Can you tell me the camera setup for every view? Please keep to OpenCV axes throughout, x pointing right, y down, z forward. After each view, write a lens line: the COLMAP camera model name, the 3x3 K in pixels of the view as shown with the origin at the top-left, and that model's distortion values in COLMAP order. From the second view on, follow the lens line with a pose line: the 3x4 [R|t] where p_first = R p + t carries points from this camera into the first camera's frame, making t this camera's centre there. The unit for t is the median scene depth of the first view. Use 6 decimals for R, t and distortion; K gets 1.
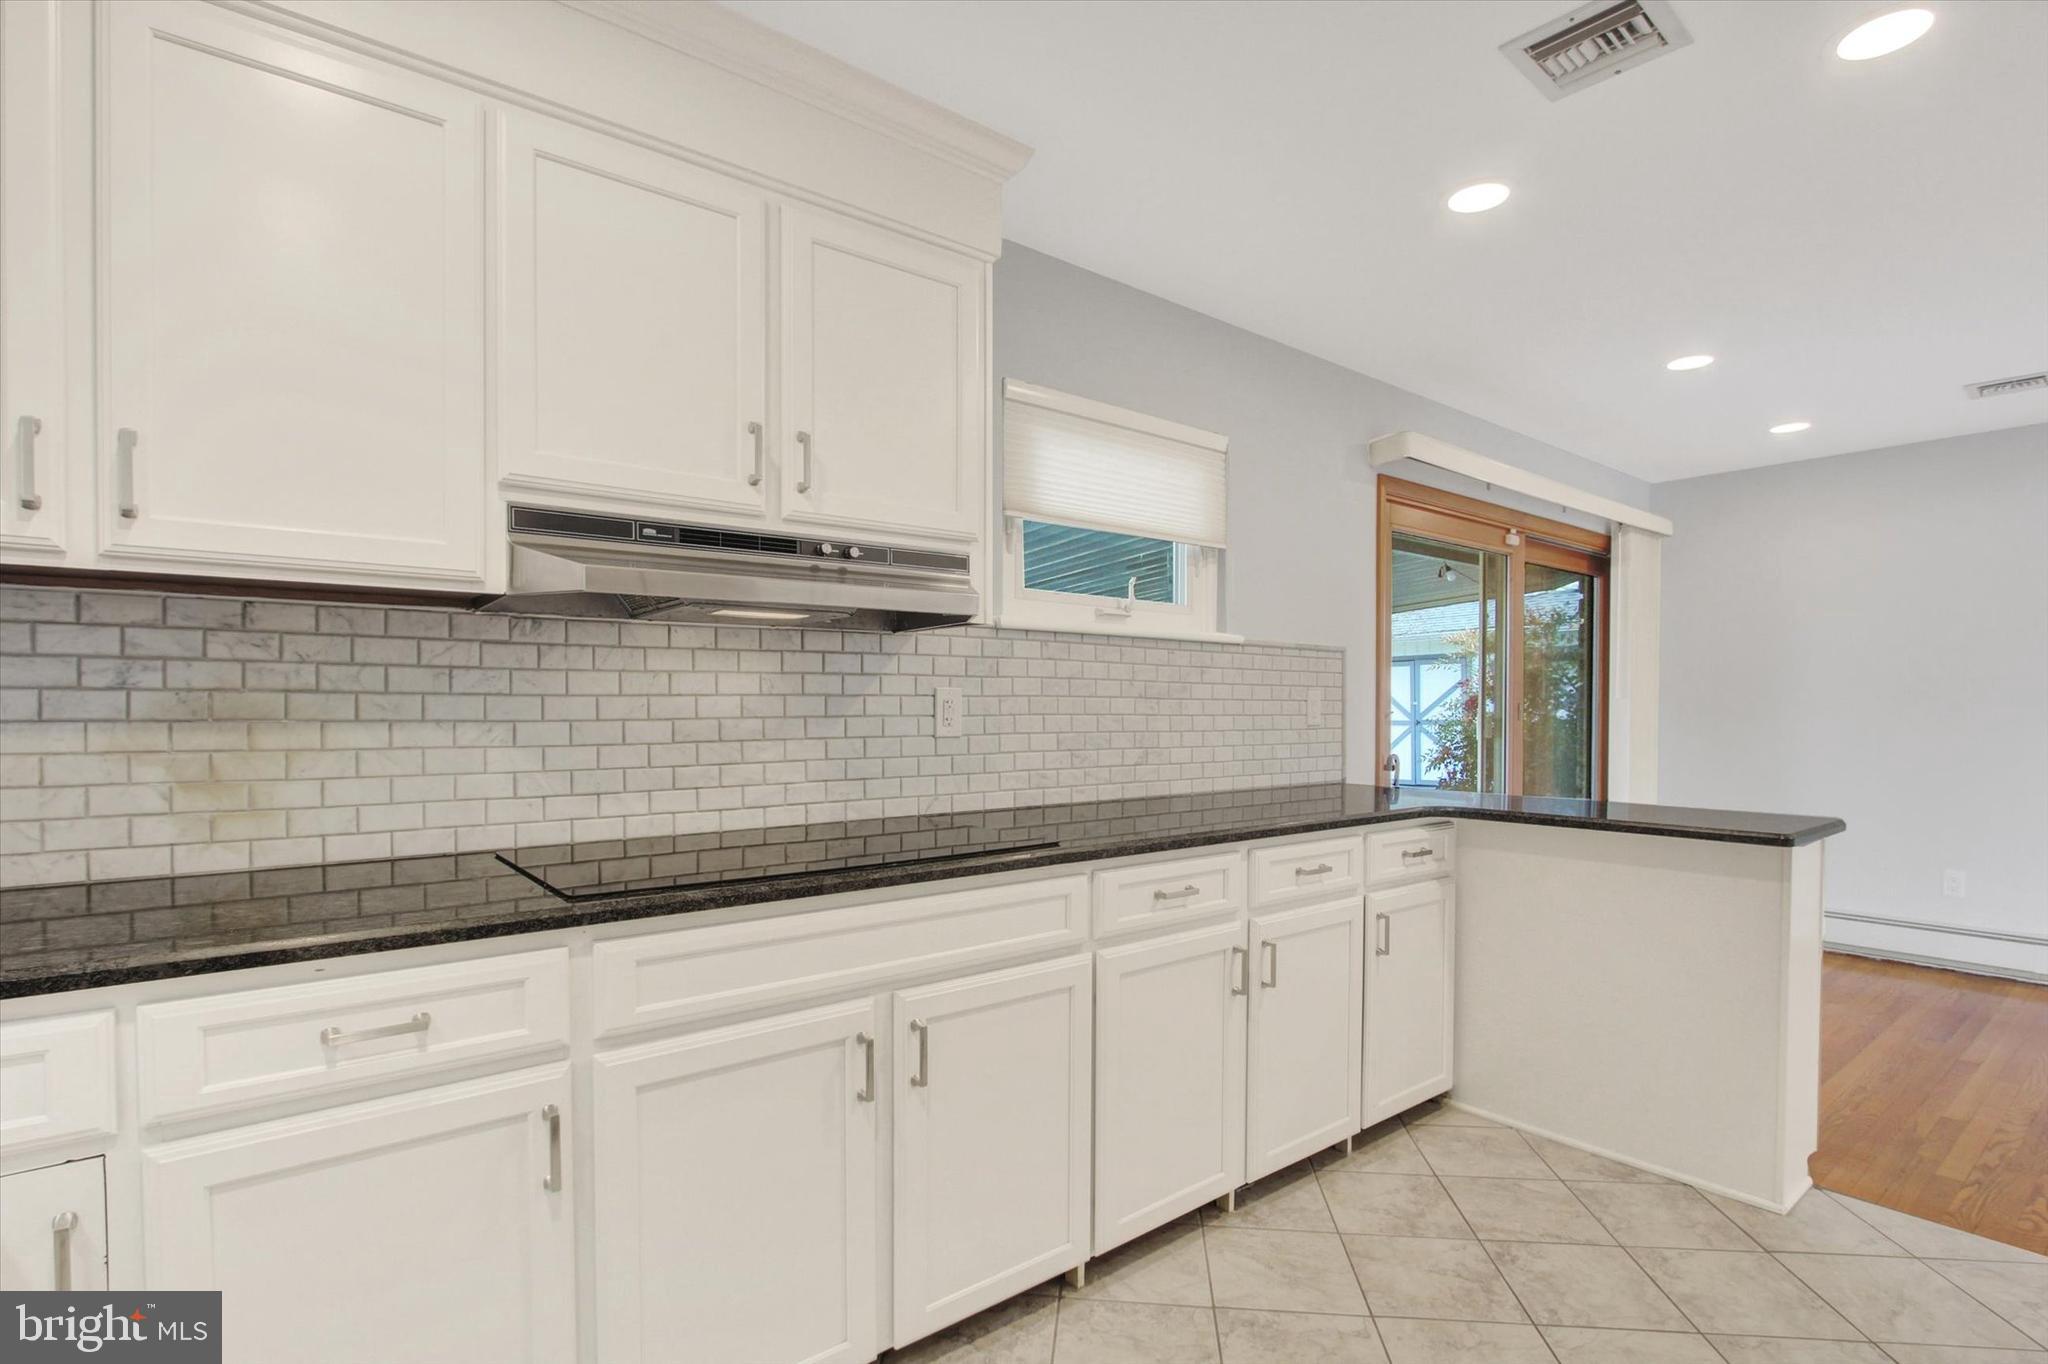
lens RADIAL K [[968.6, 0, 1034.9], [0, 968.6, 734.0], [0, 0, 1]] dist [-0.013718, 0.000535]
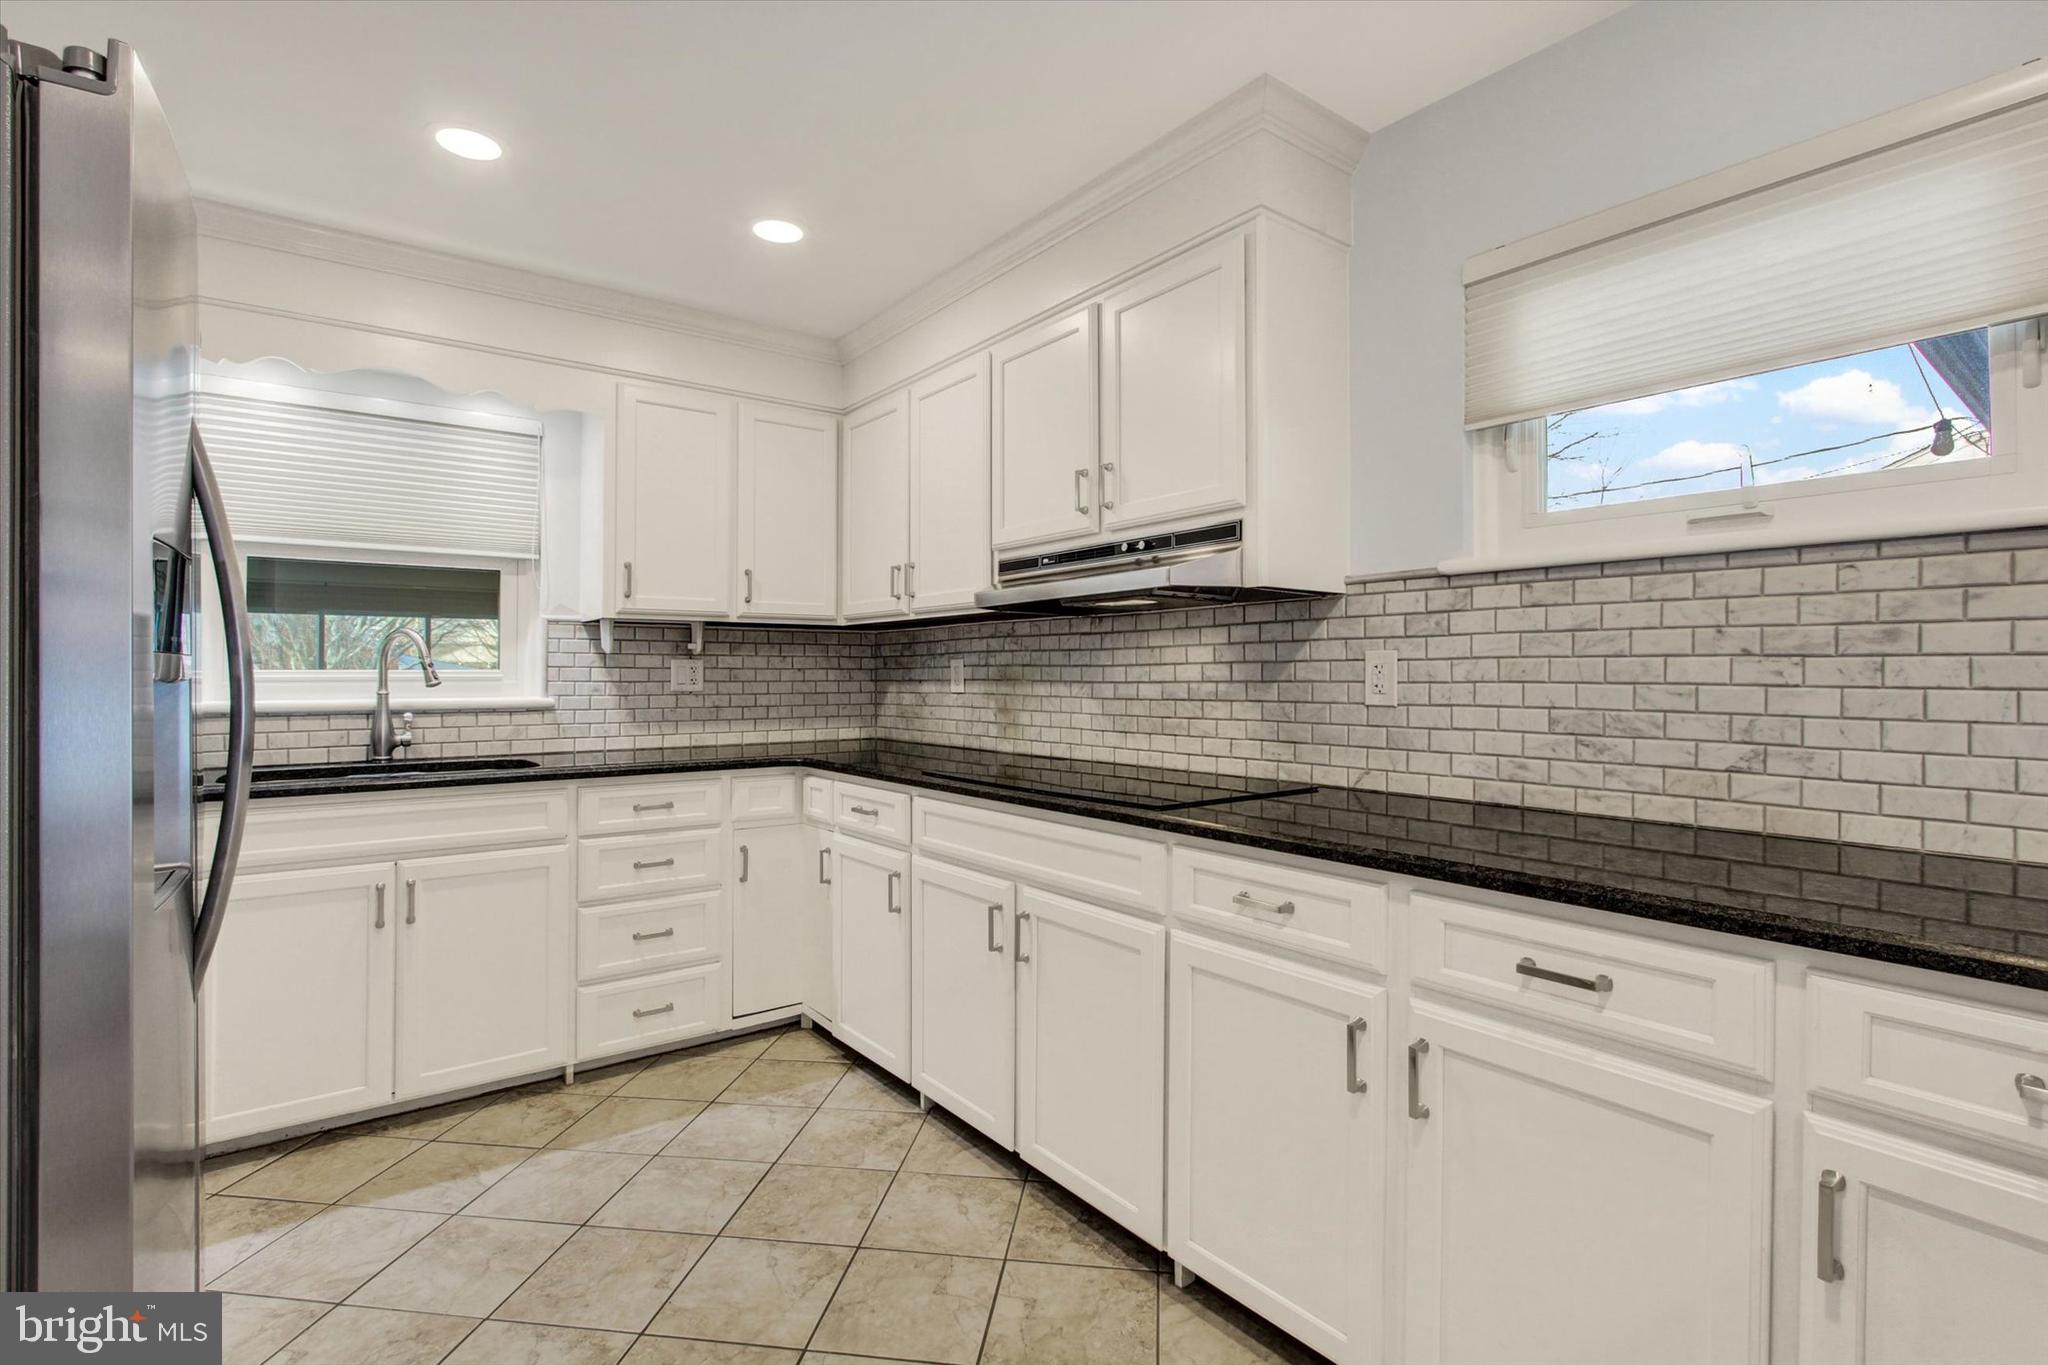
lens RADIAL K [[968.6, 0, 1022.8], [0, 968.6, 672.1], [0, 0, 1]] dist [-0.013718, 0.000535]
pose [[-0.027836, -0.005843, -0.999595, 0.931156], [-0.029768, 0.999544, -0.005014, -0.015998], [0.999169, 0.029617, -0.027997, 0.802098]]
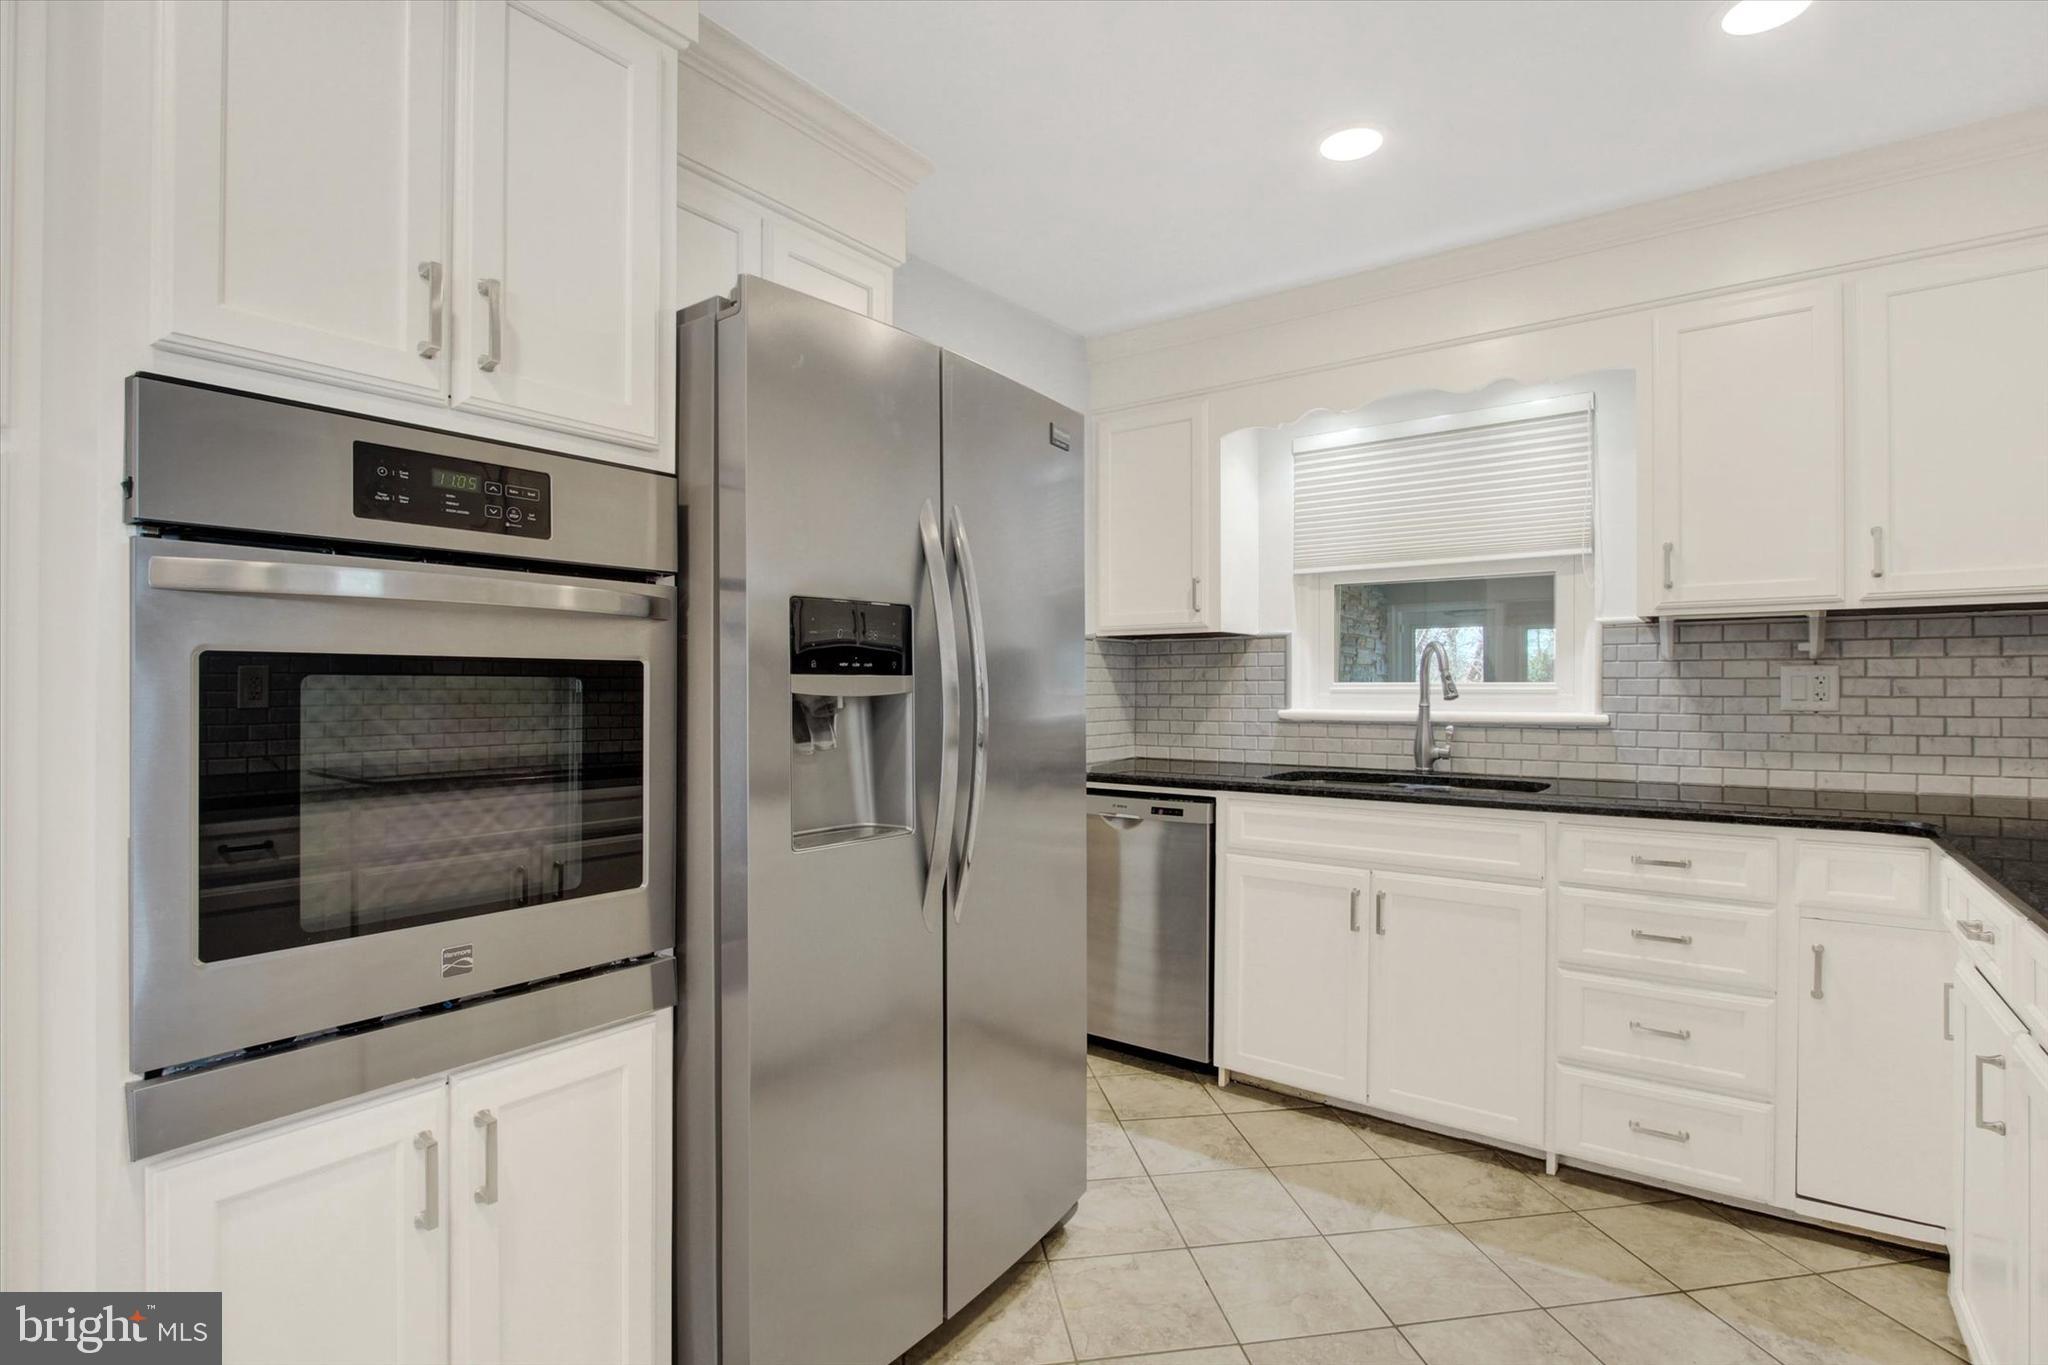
lens RADIAL K [[968.6, 0, 1038.4], [0, 968.6, 677.5], [0, 0, 1]] dist [-0.013718, 0.000535]
pose [[-0.965267, -0.004595, -0.261225, 0.489084], [-0.009937, 0.999768, 0.019130, -0.027687], [0.261076, 0.021061, -0.965088, 1.065054]]
